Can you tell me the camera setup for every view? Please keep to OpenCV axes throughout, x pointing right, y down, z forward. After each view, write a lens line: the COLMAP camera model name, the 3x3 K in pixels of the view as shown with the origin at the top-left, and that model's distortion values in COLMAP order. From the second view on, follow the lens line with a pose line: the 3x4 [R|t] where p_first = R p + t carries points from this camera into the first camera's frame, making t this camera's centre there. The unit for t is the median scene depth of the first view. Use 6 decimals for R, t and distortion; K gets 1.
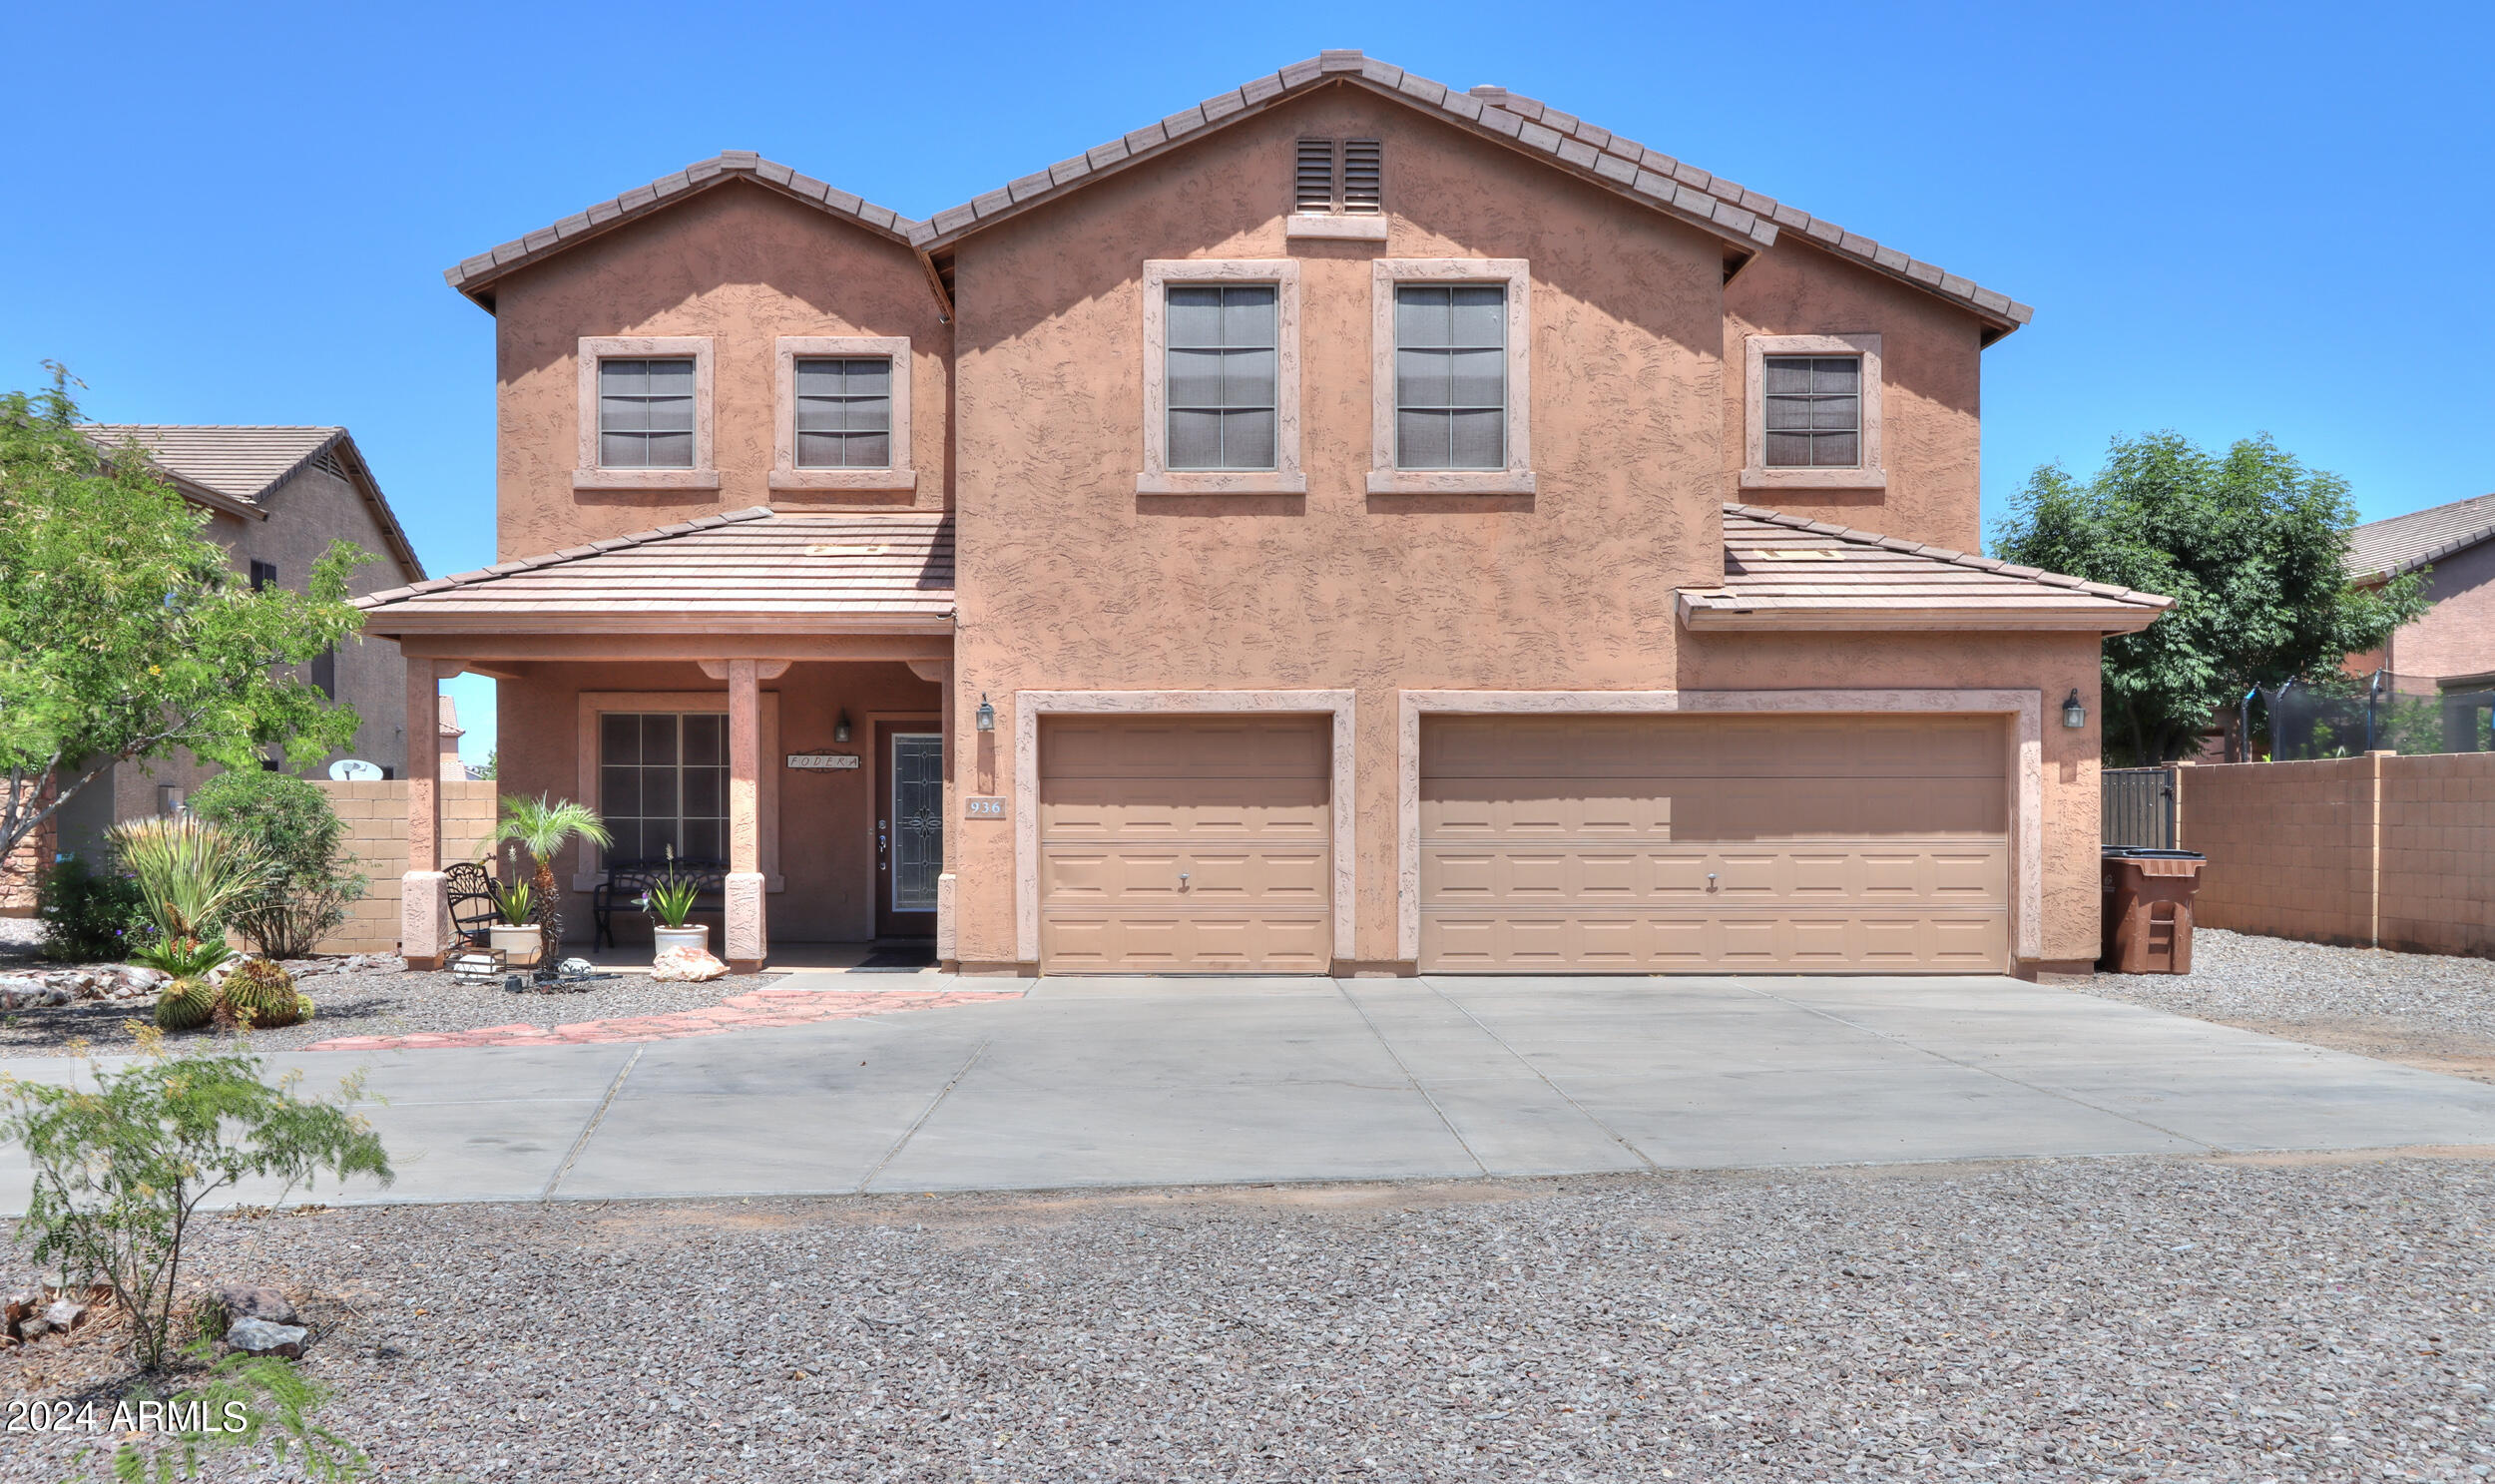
lens RADIAL K [[2181.5, 0, 1195.4], [0, 2181.5, 863.3], [0, 0, 1]] dist [0.004665, 0.003517]
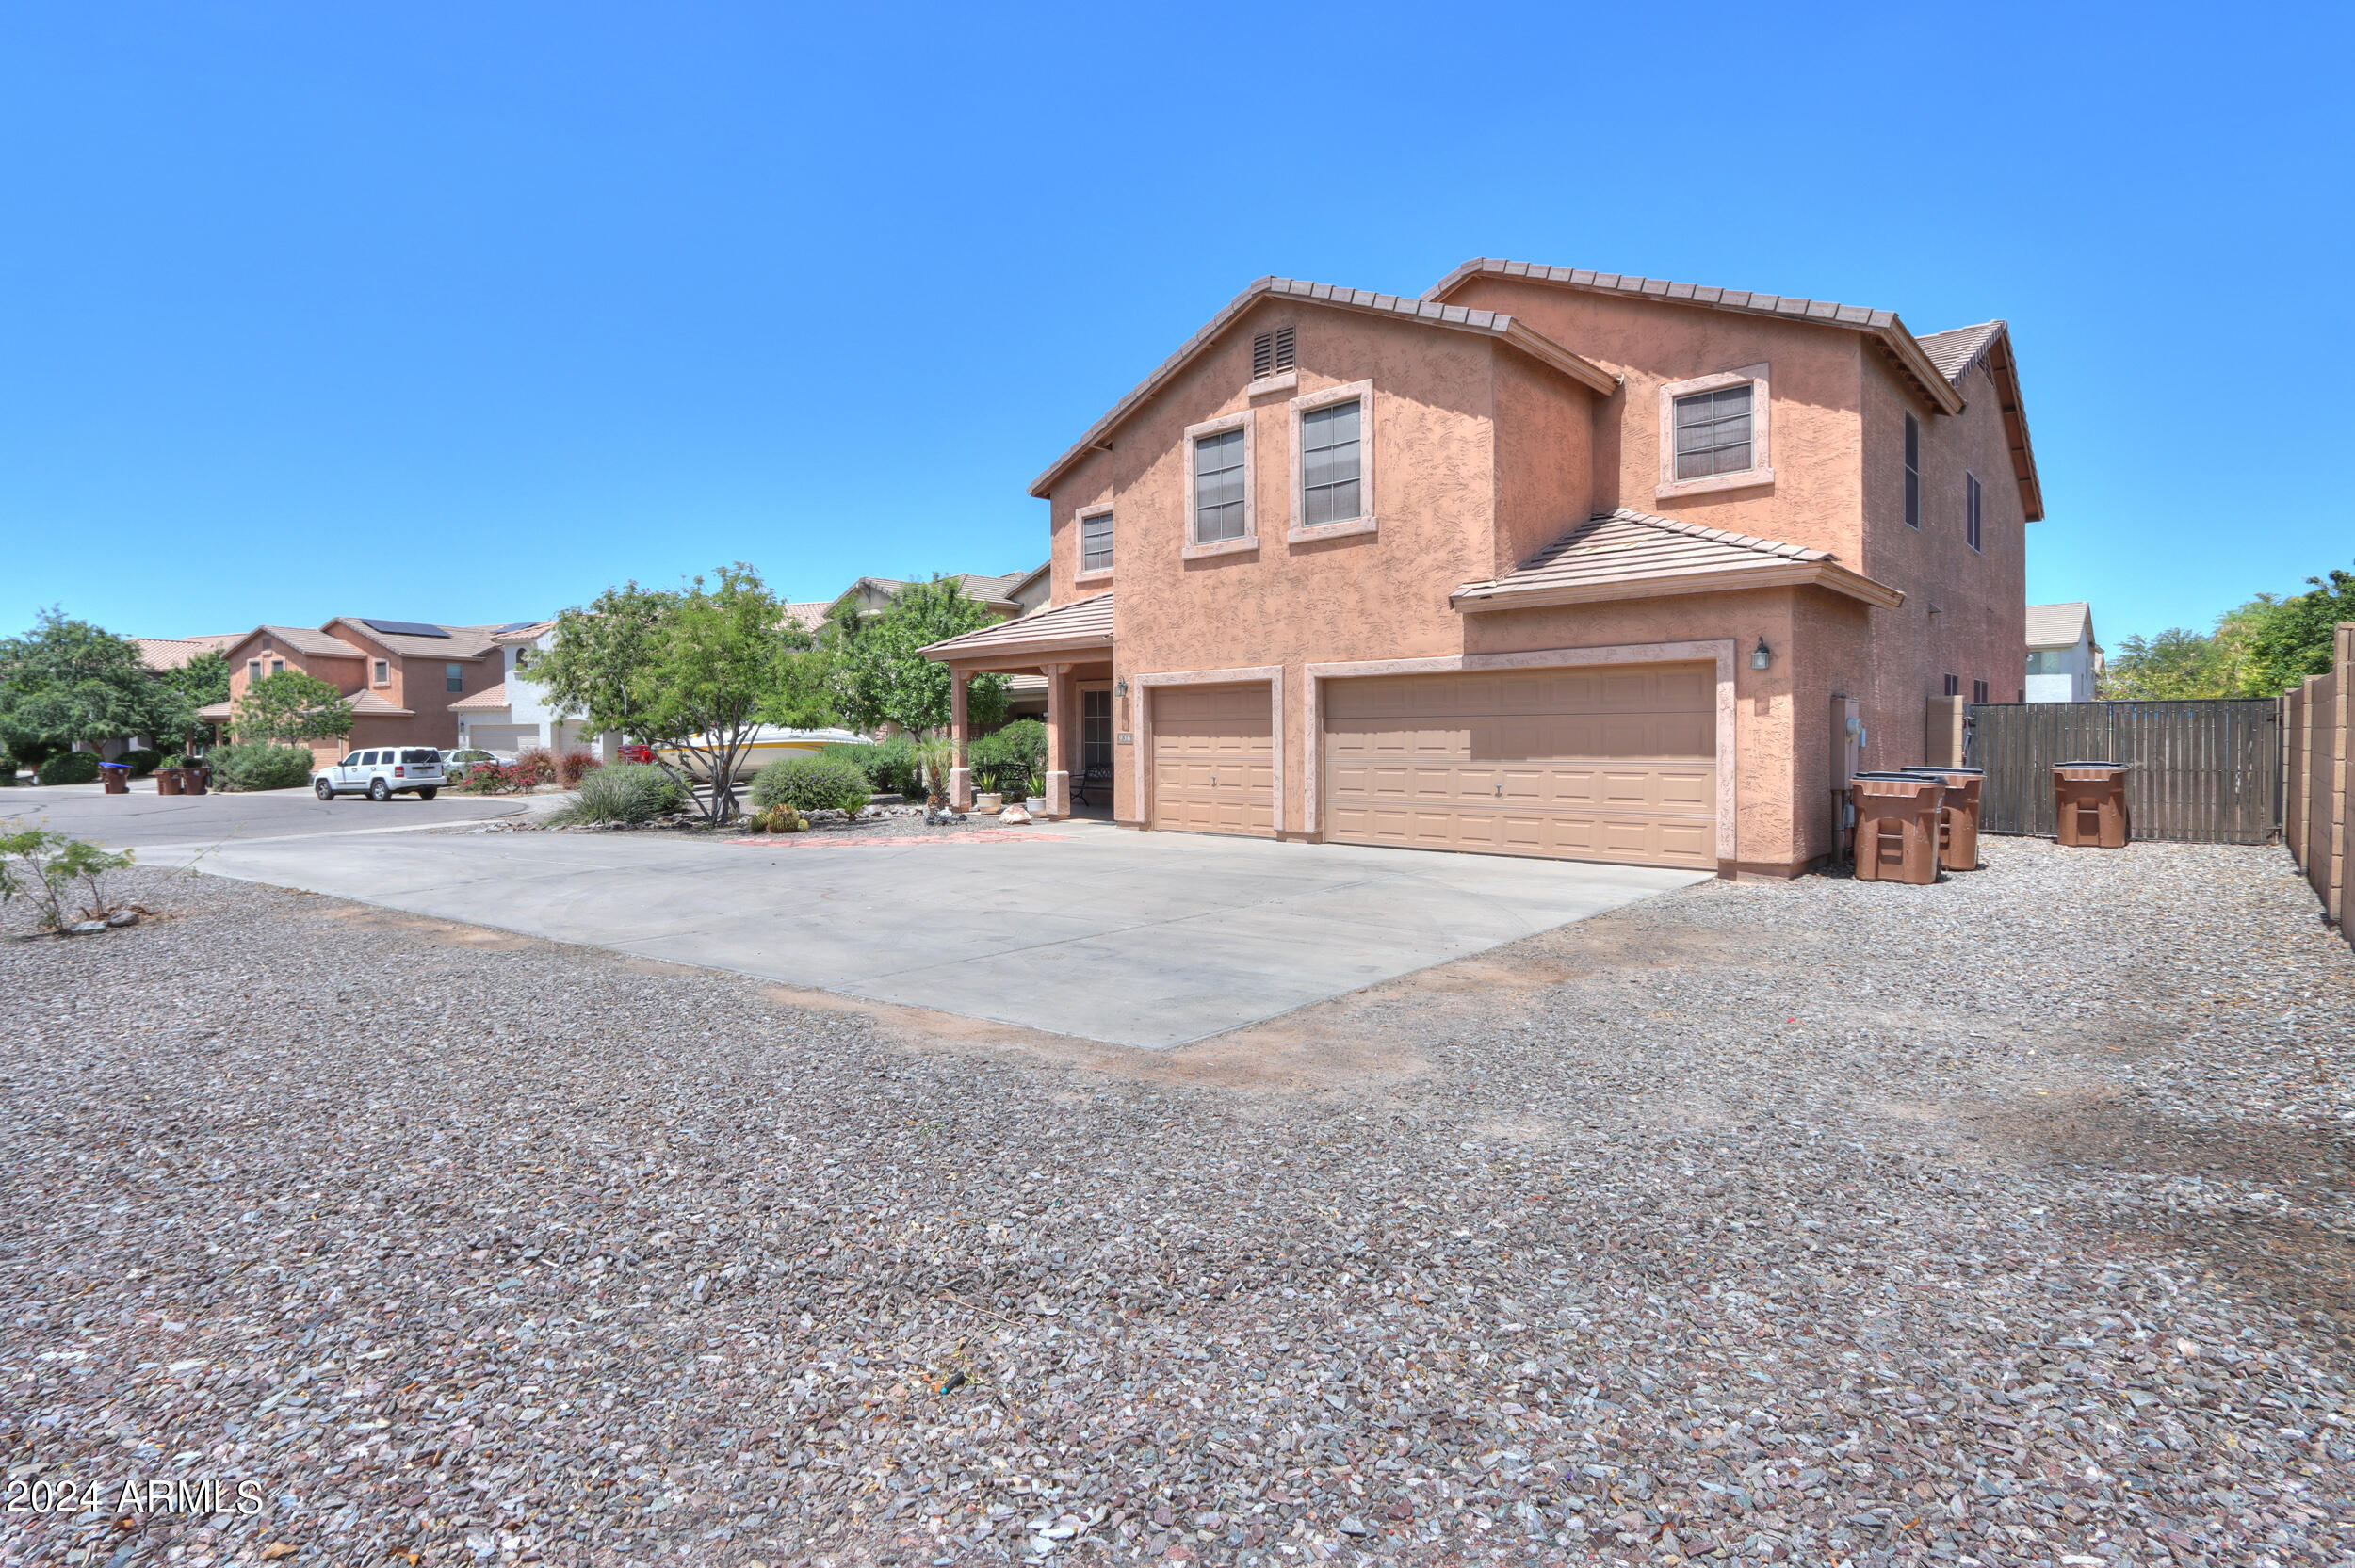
lens RADIAL K [[1131.1, 0, 1153.1], [0, 1131.1, 761.9], [0, 0, 1]] dist [-0.014390, -0.000254]
pose [[0.720317, 0.012233, -0.693537, 0.590139], [-0.010731, 0.999921, 0.006492, -0.011765], [0.693562, 0.002766, 0.720392, 0.323553]]
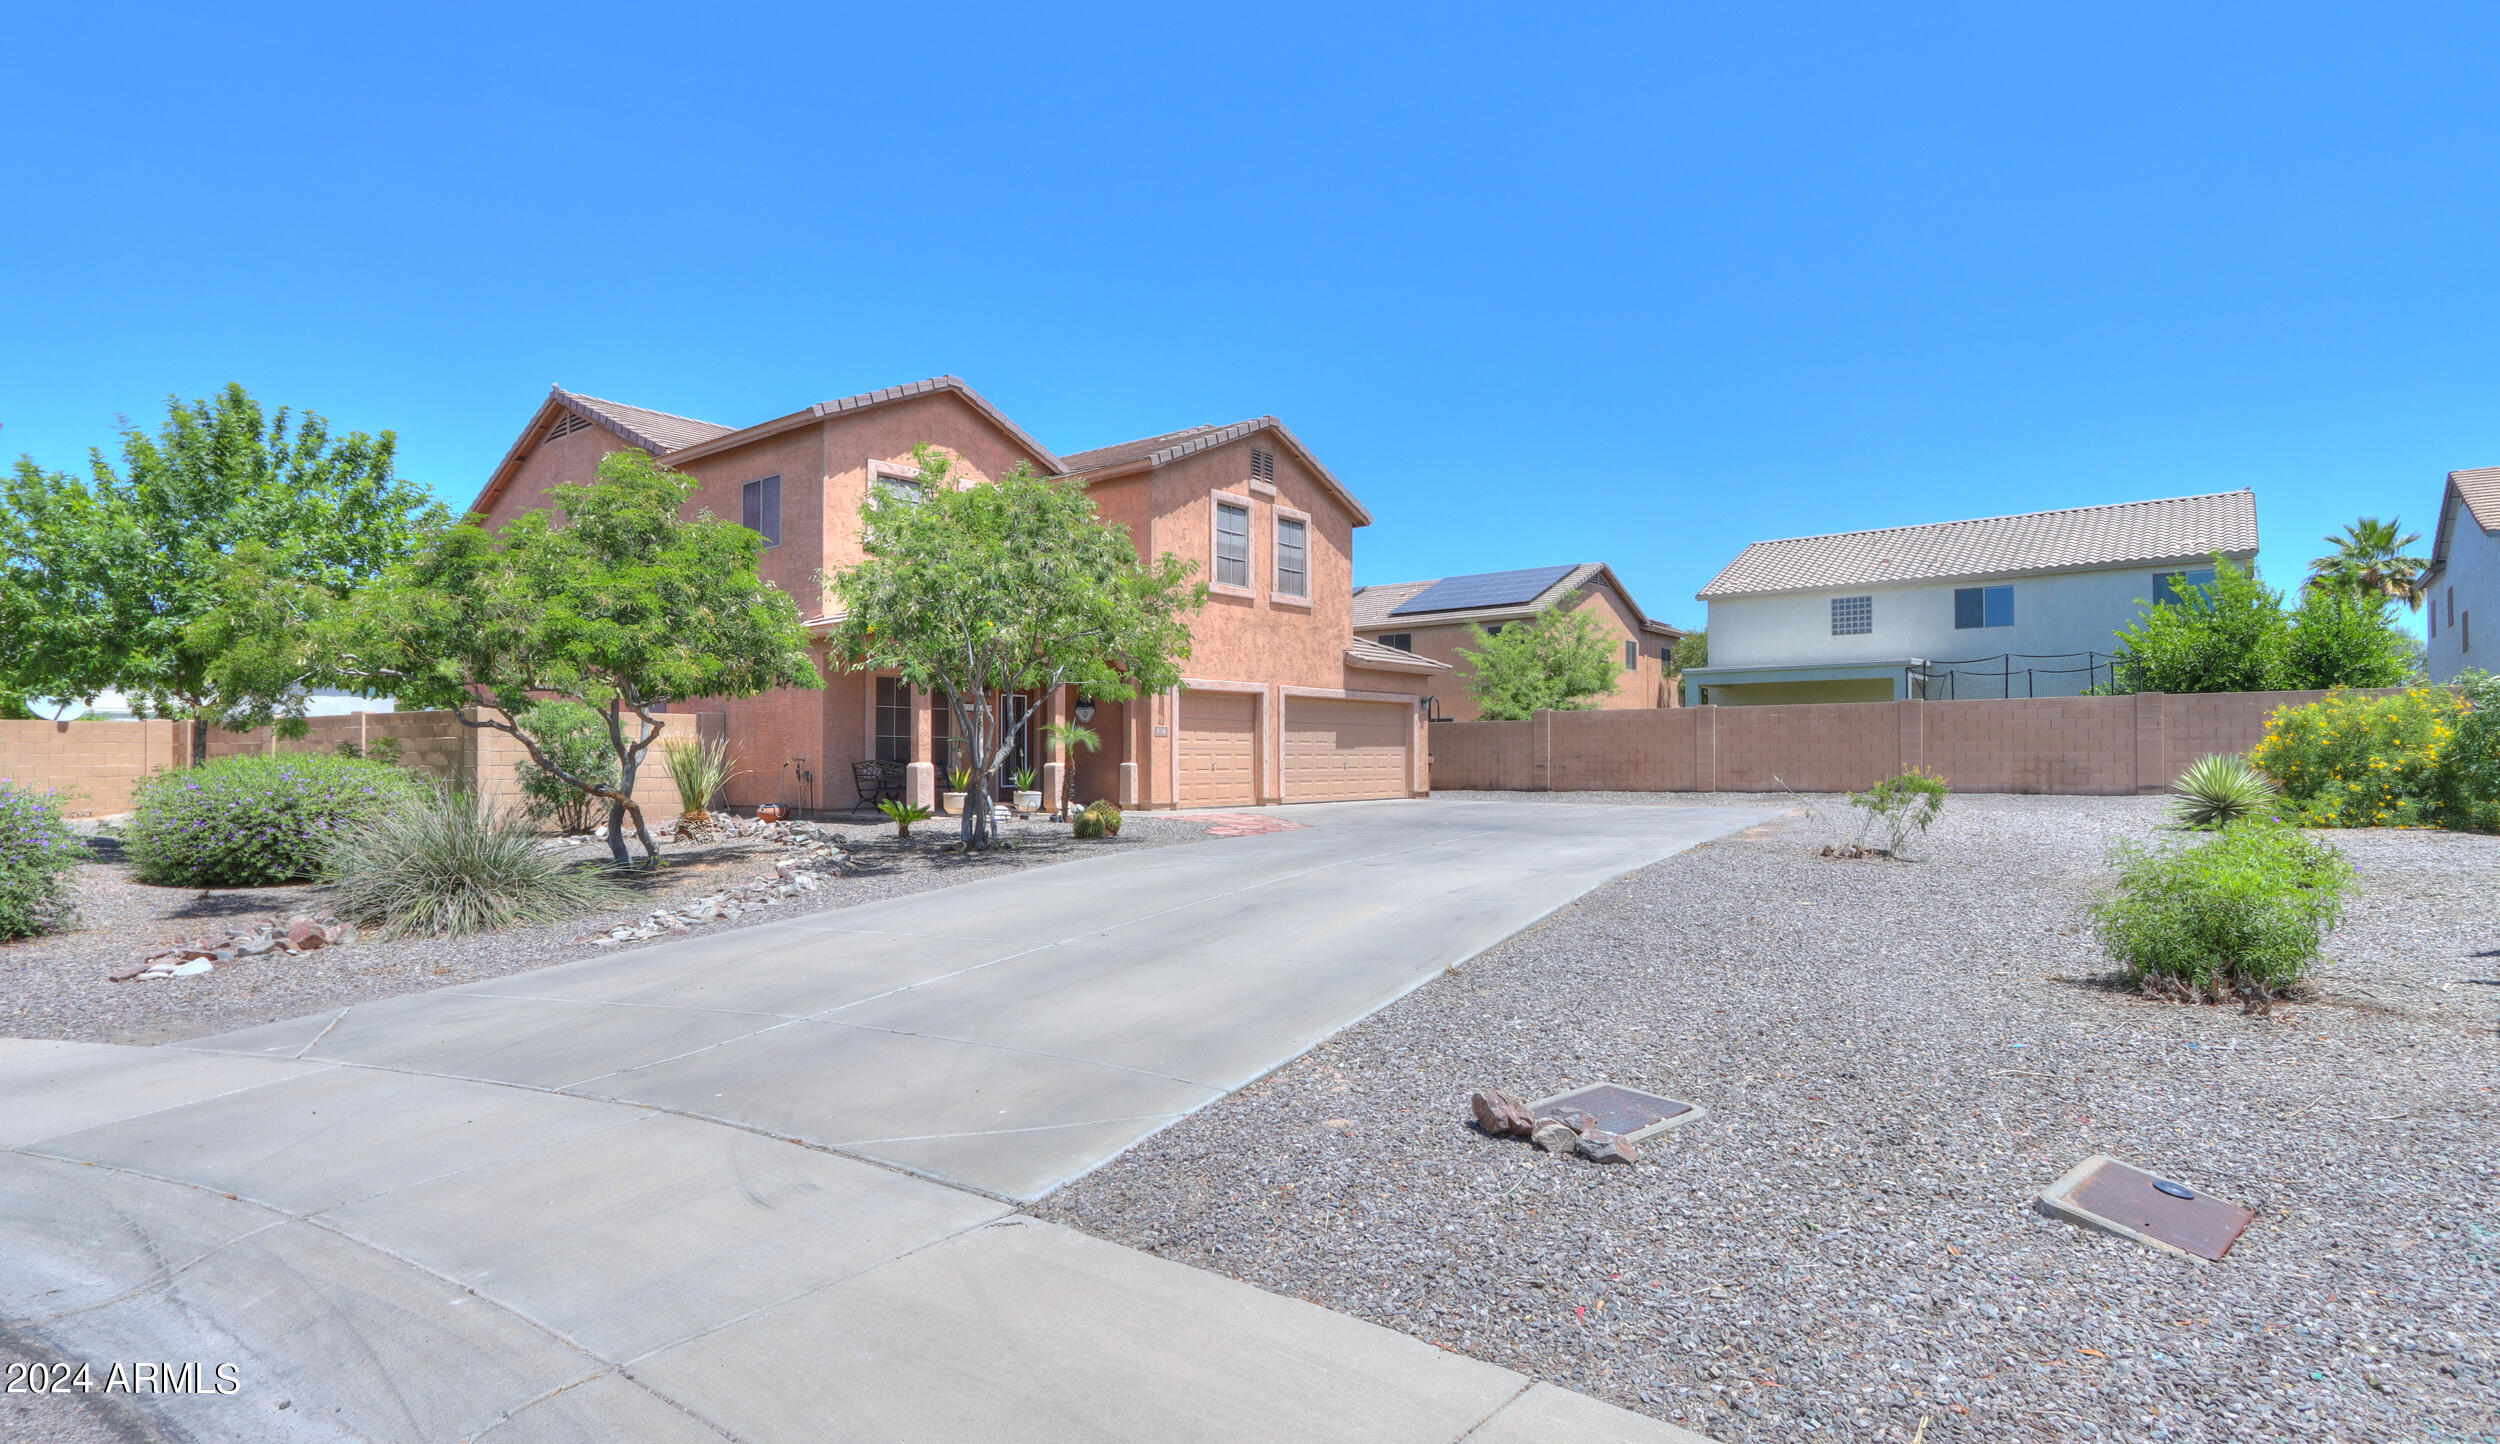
lens RADIAL K [[1251.8, 0, 1246.3], [0, 1251.8, 749.2], [0, 0, 1]] dist [-0.011904, -0.001225]
pose [[0.622841, 0.004429, 0.782336, -0.999874], [0.022375, 0.999474, -0.023472, 0.022229], [-0.782028, 0.032124, 0.622414, 0.177784]]
